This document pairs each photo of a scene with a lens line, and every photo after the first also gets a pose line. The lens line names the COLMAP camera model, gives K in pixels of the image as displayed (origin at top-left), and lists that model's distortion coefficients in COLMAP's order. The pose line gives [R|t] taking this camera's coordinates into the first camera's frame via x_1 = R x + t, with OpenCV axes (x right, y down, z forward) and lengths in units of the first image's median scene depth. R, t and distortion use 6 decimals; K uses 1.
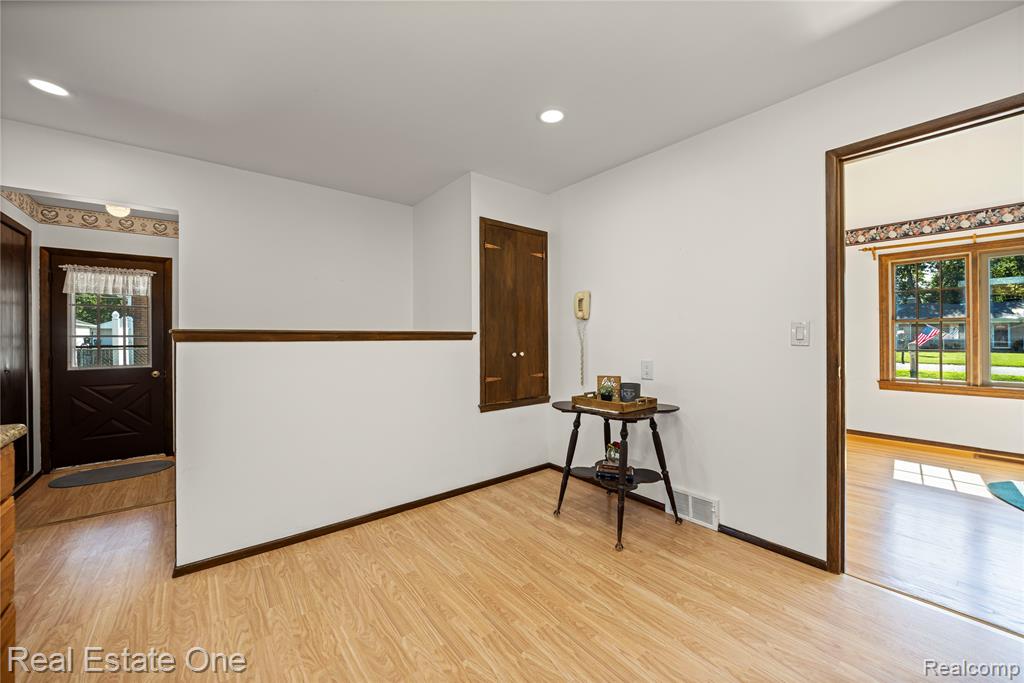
lens RADIAL K [[399.8, 0, 508.1], [0, 399.8, 337.9], [0, 0, 1]] dist [0.002121, -0.002264]
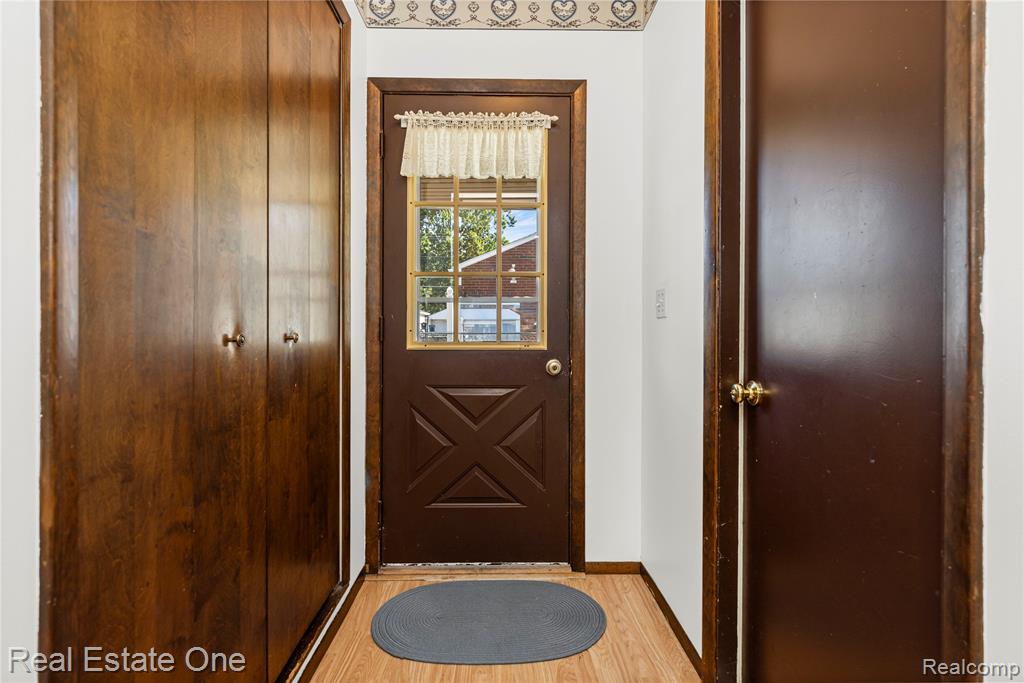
lens RADIAL K [[545.3, 0, 507.3], [0, 545.3, 337.1], [0, 0, 1]] dist [-0.003780, -0.000177]
pose [[0.792149, 0.009069, -0.610260, -0.633846], [-0.007745, 0.999958, 0.004807, 0.063683], [0.610278, 0.000919, 0.792187, 0.578457]]
